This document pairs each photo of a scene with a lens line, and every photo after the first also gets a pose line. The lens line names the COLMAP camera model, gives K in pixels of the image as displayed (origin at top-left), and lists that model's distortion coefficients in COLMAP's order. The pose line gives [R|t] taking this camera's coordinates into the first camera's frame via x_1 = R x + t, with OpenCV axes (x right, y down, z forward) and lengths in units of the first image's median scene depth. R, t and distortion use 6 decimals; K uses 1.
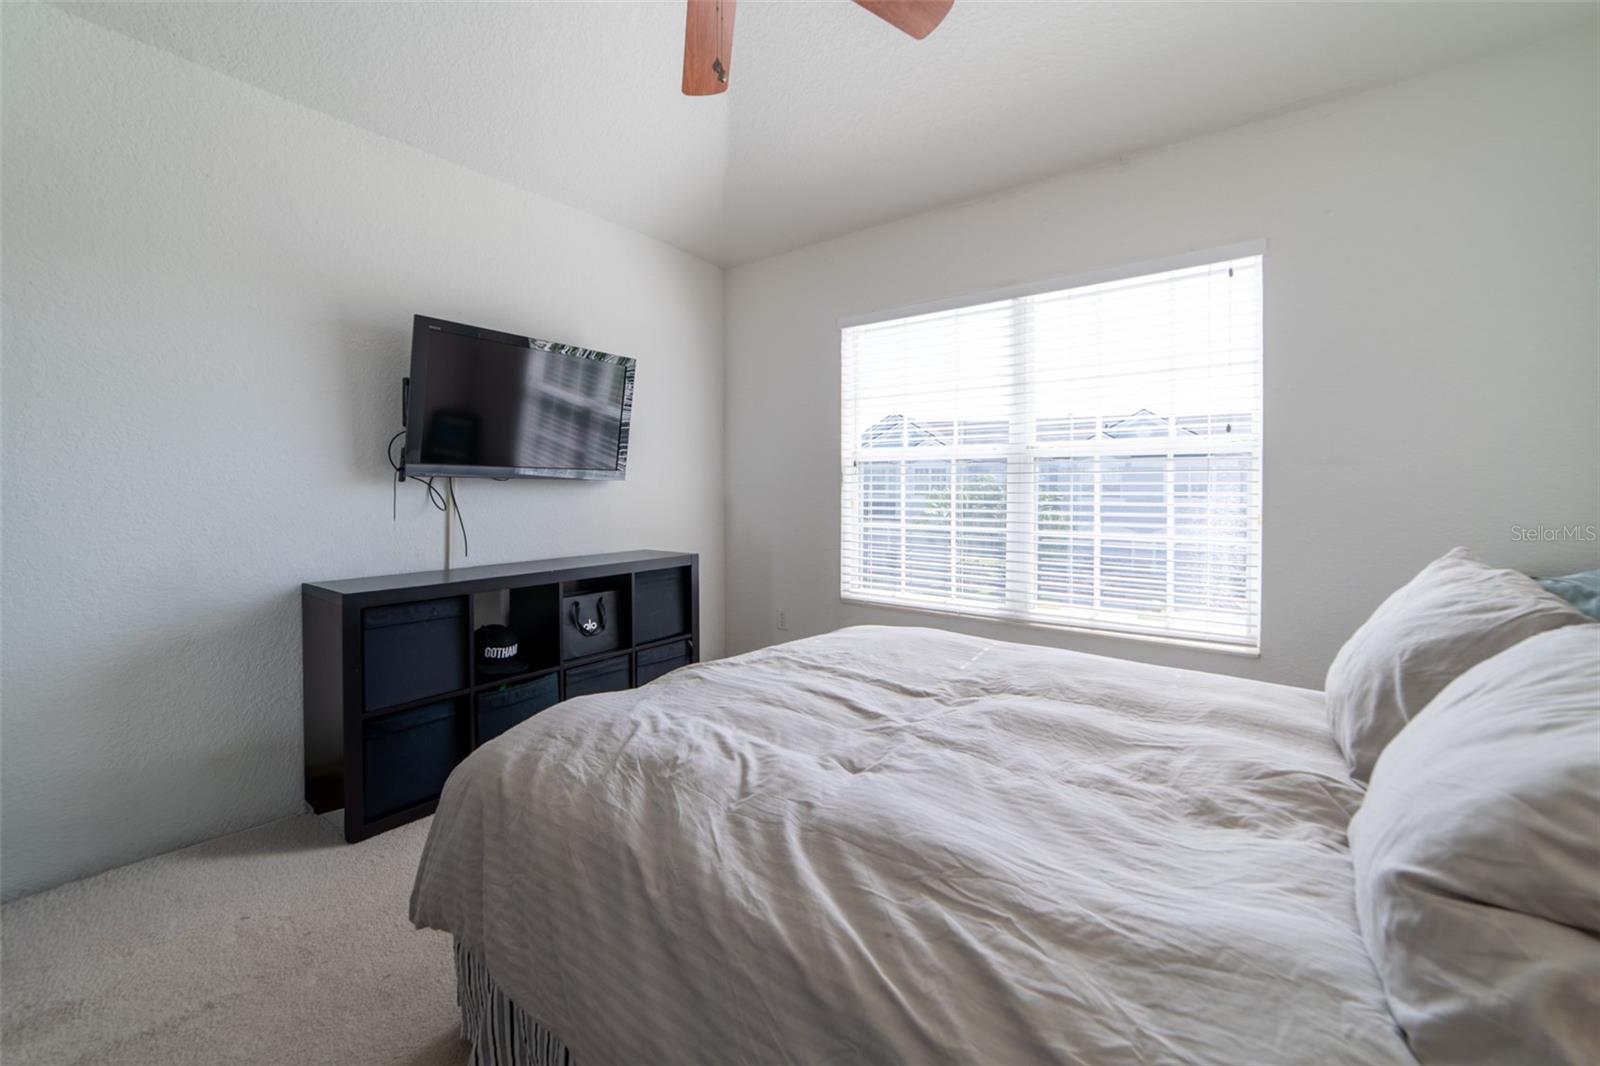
lens RADIAL K [[637.8, 0, 800.6], [0, 637.8, 487.5], [0, 0, 1]] dist [-0.020852, 0.005513]
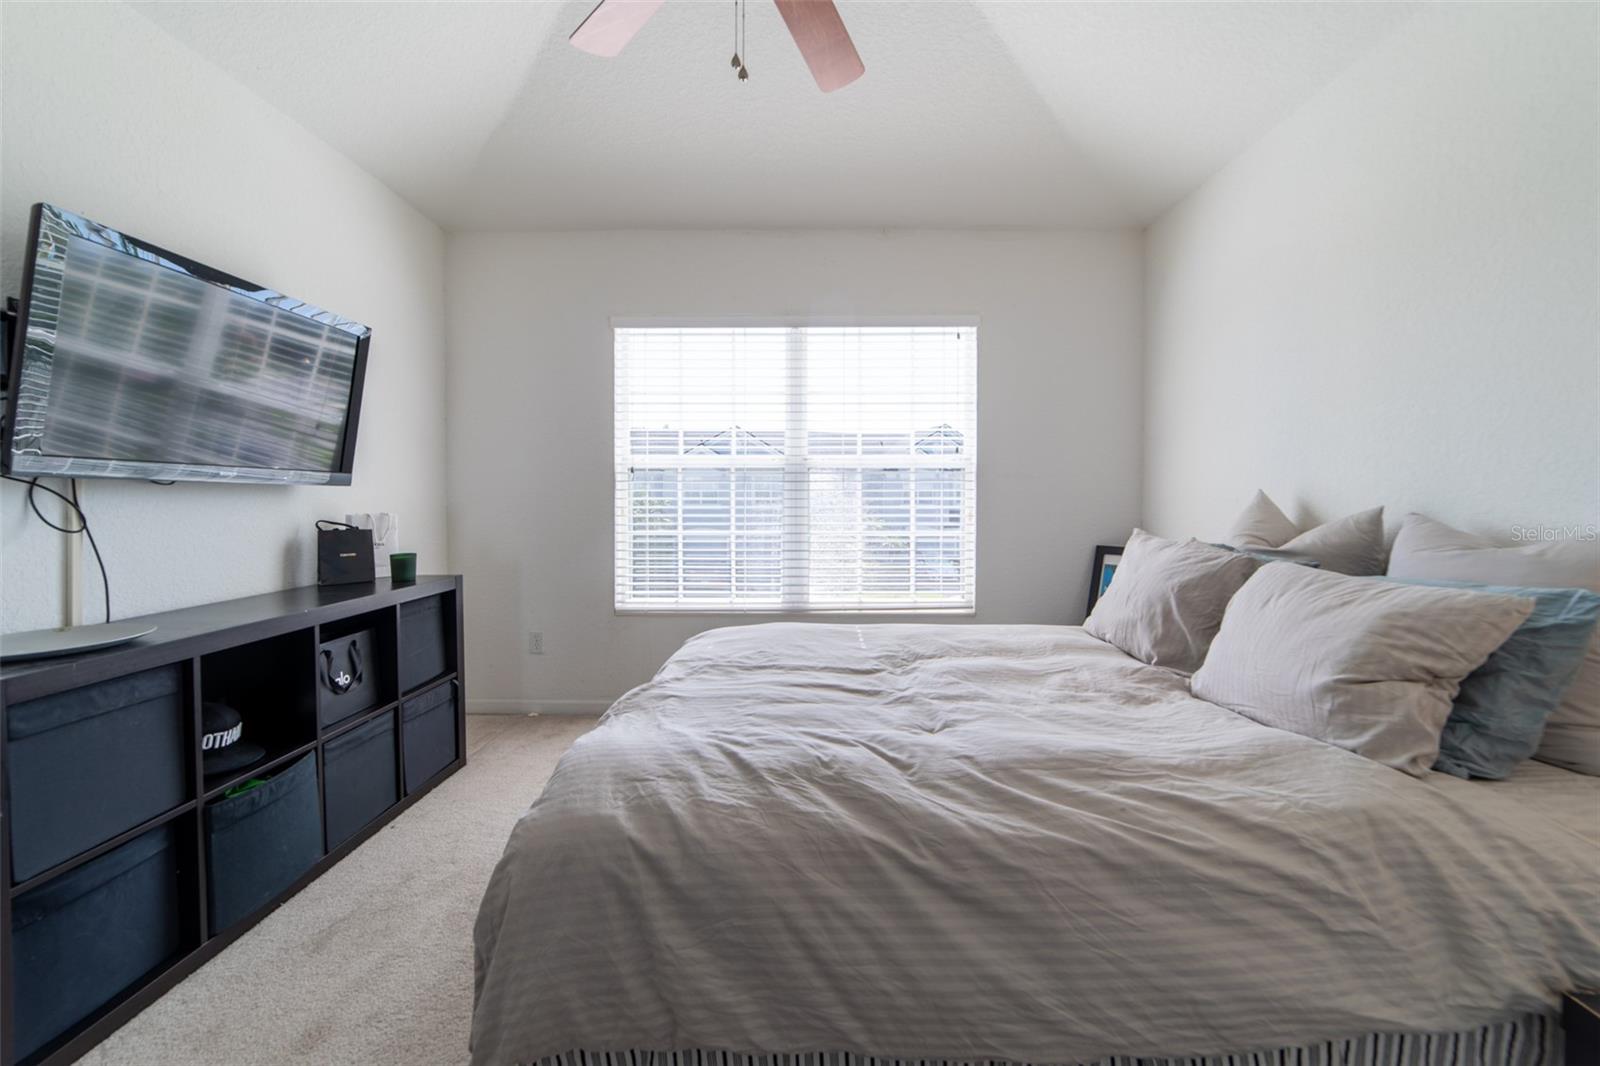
lens RADIAL K [[644.6, 0, 794.7], [0, 644.6, 493.3], [0, 0, 1]] dist [-0.019083, 0.007422]
pose [[0.800605, -0.001289, 0.599192, -0.447713], [0.002222, 0.999997, -0.000817, -0.000522], [-0.599189, 0.001985, 0.800605, 0.099270]]
